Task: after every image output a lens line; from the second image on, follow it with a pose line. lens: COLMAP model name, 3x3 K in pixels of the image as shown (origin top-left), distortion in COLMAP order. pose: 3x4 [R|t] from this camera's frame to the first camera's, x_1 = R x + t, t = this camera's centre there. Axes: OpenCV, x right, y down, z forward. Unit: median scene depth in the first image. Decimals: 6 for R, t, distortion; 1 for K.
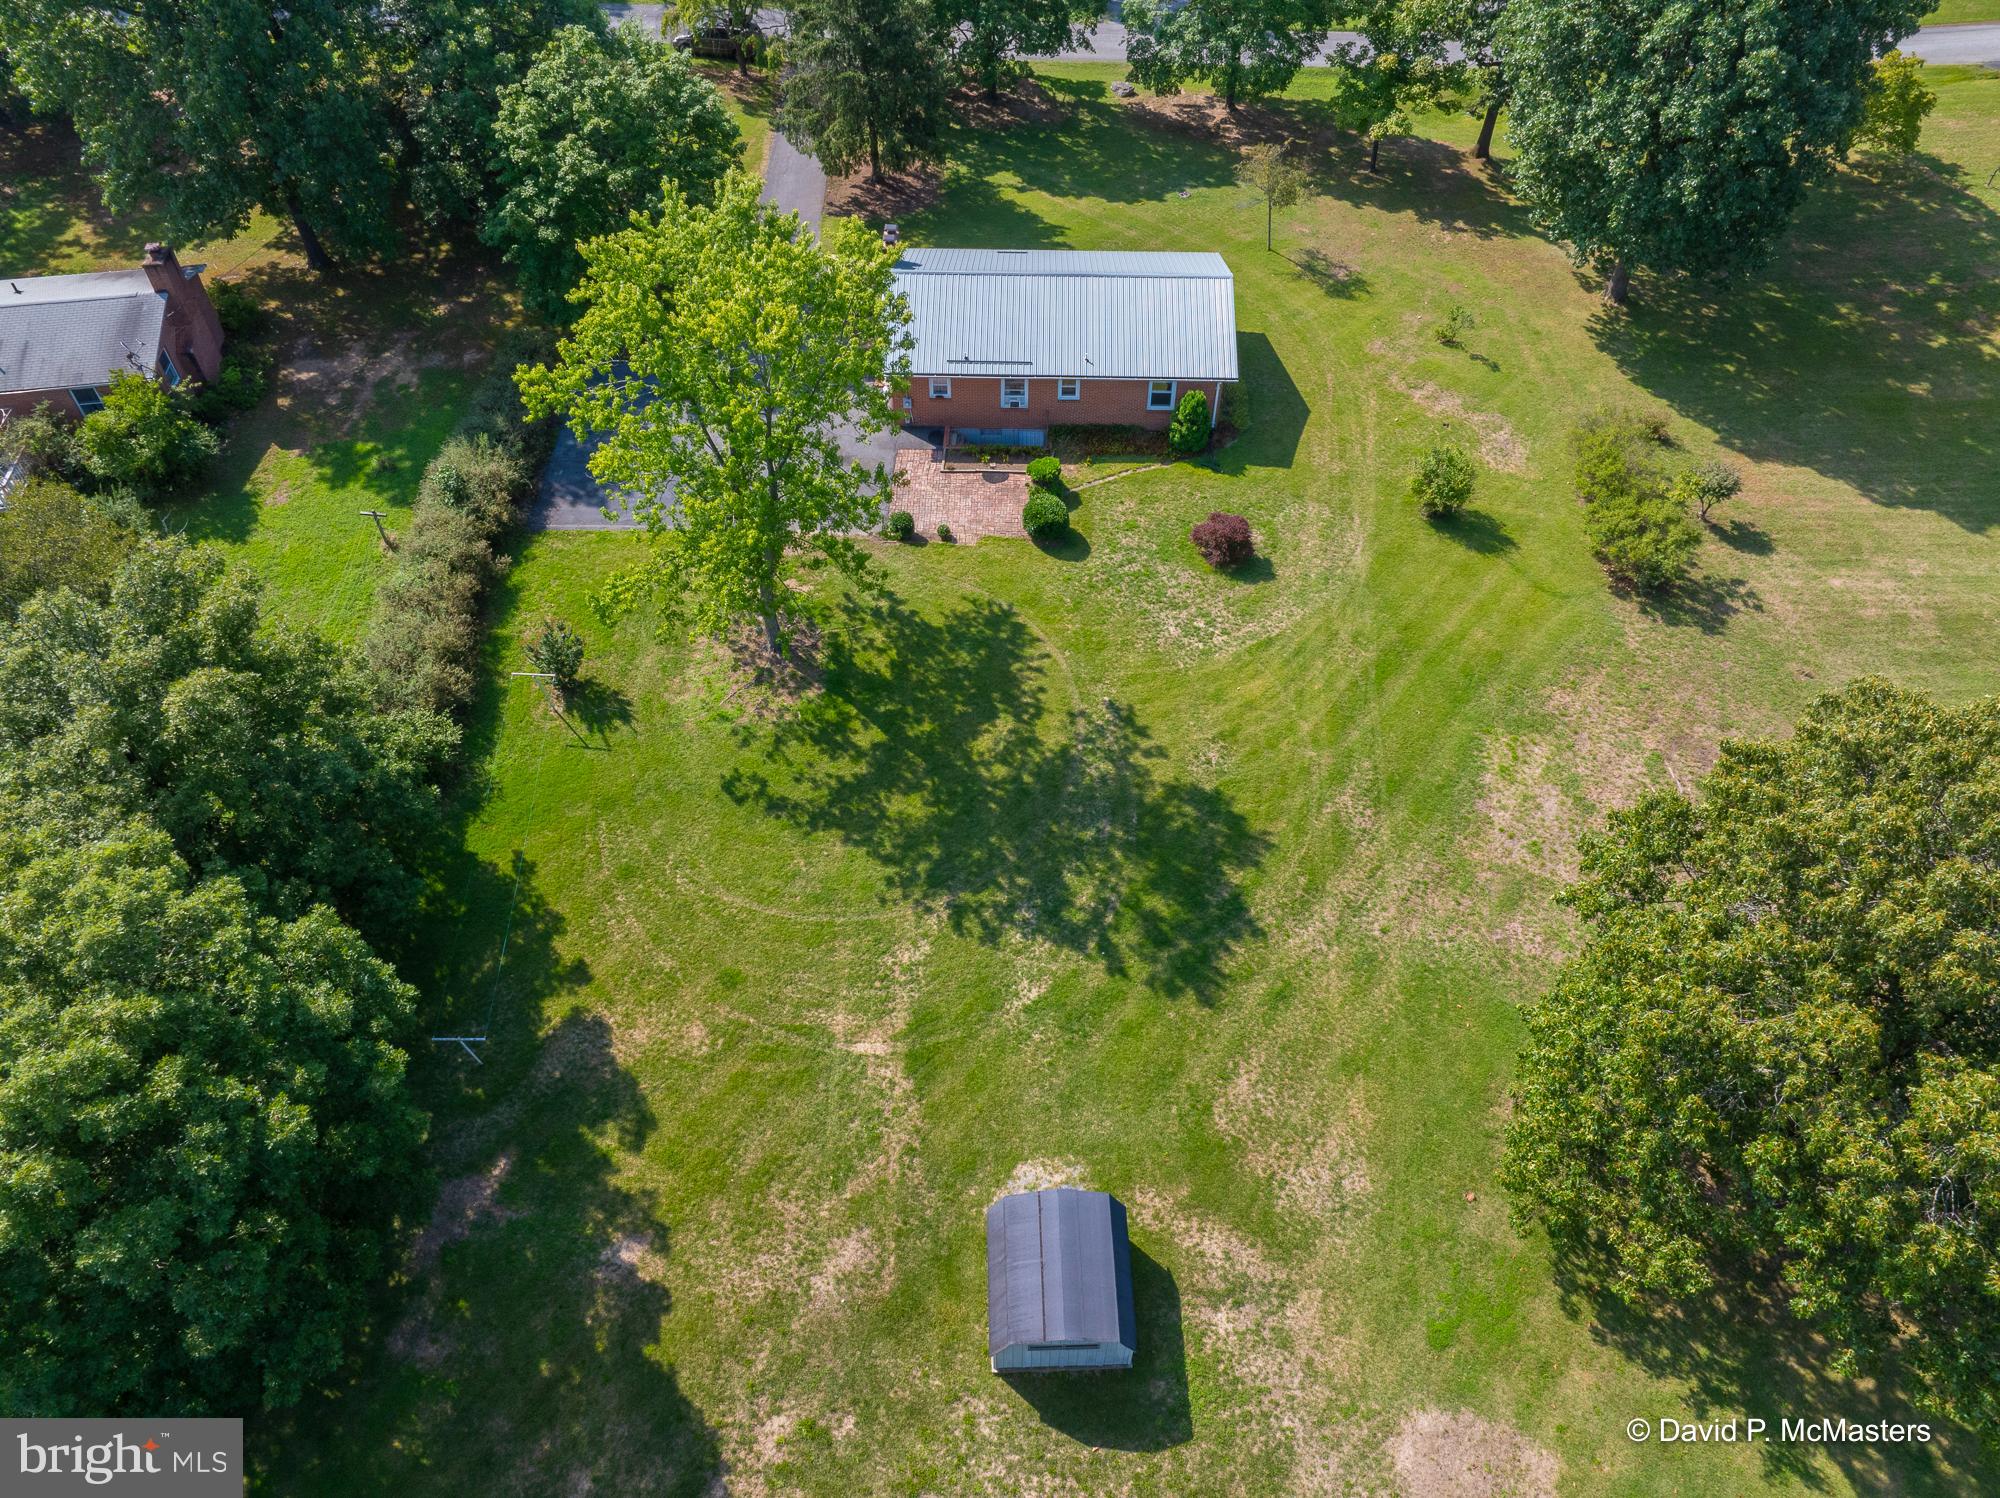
lens RADIAL K [[1418.3, 0, 994.1], [0, 1418.3, 731.2], [0, 0, 1]] dist [-0.047028, 0.017385]
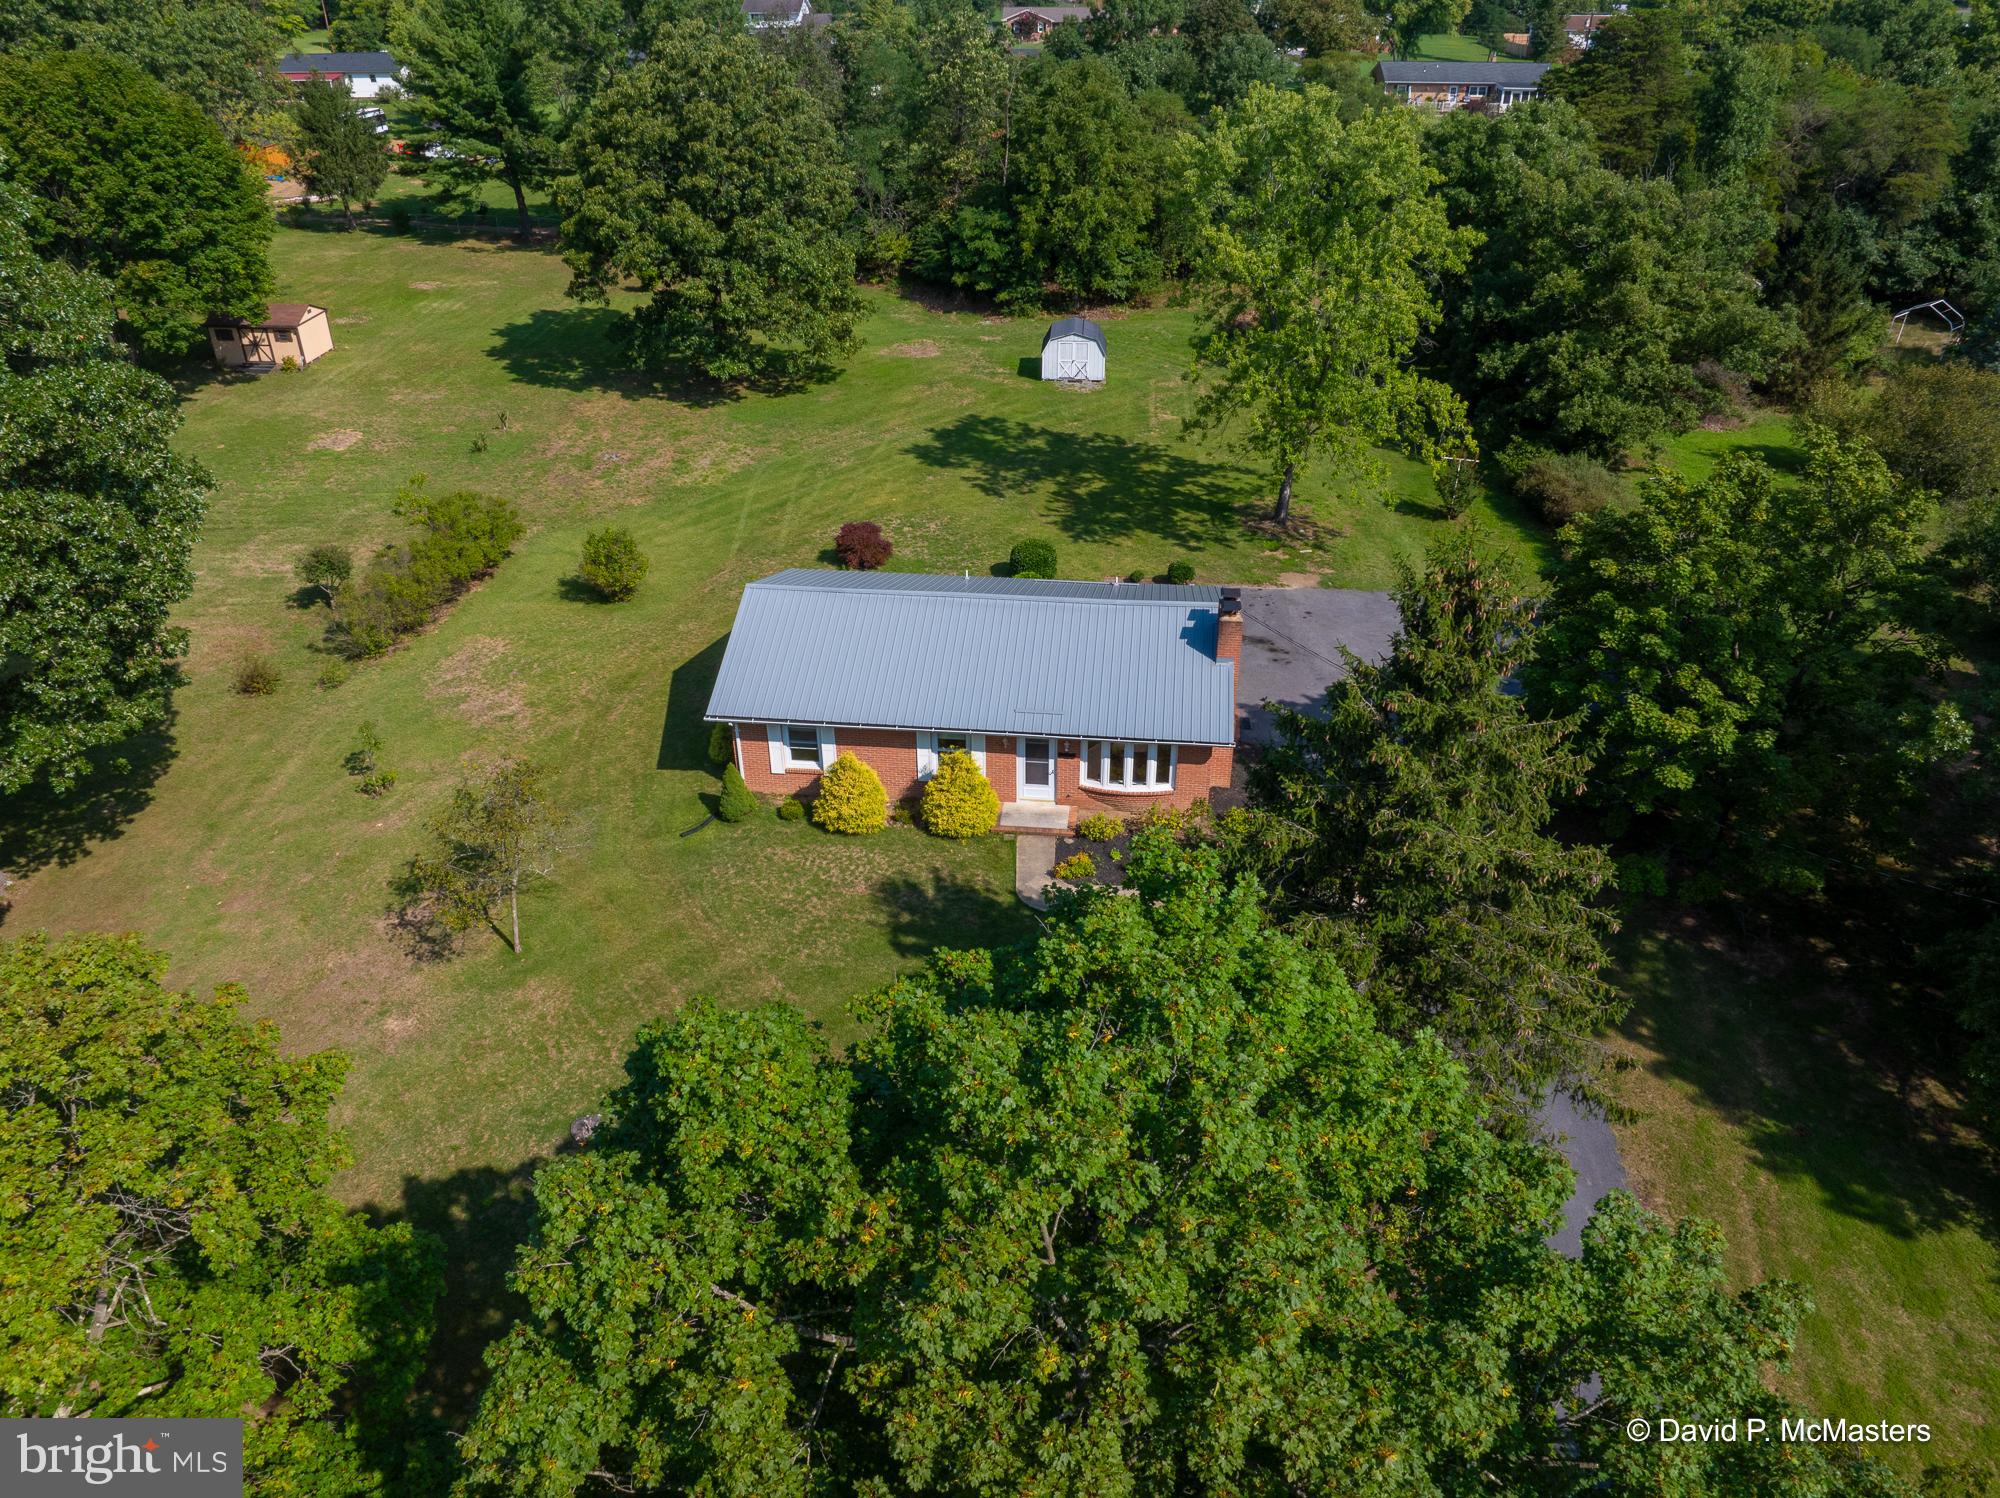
lens RADIAL K [[1418.3, 0, 1027.5], [0, 1418.3, 741.0], [0, 0, 1]] dist [-0.047028, 0.017385]
pose [[-0.997594, -0.028985, 0.062971, -0.029867], [0.056413, 0.188492, 0.980453, -1.245940], [-0.040289, 0.981647, -0.186404, 1.491380]]
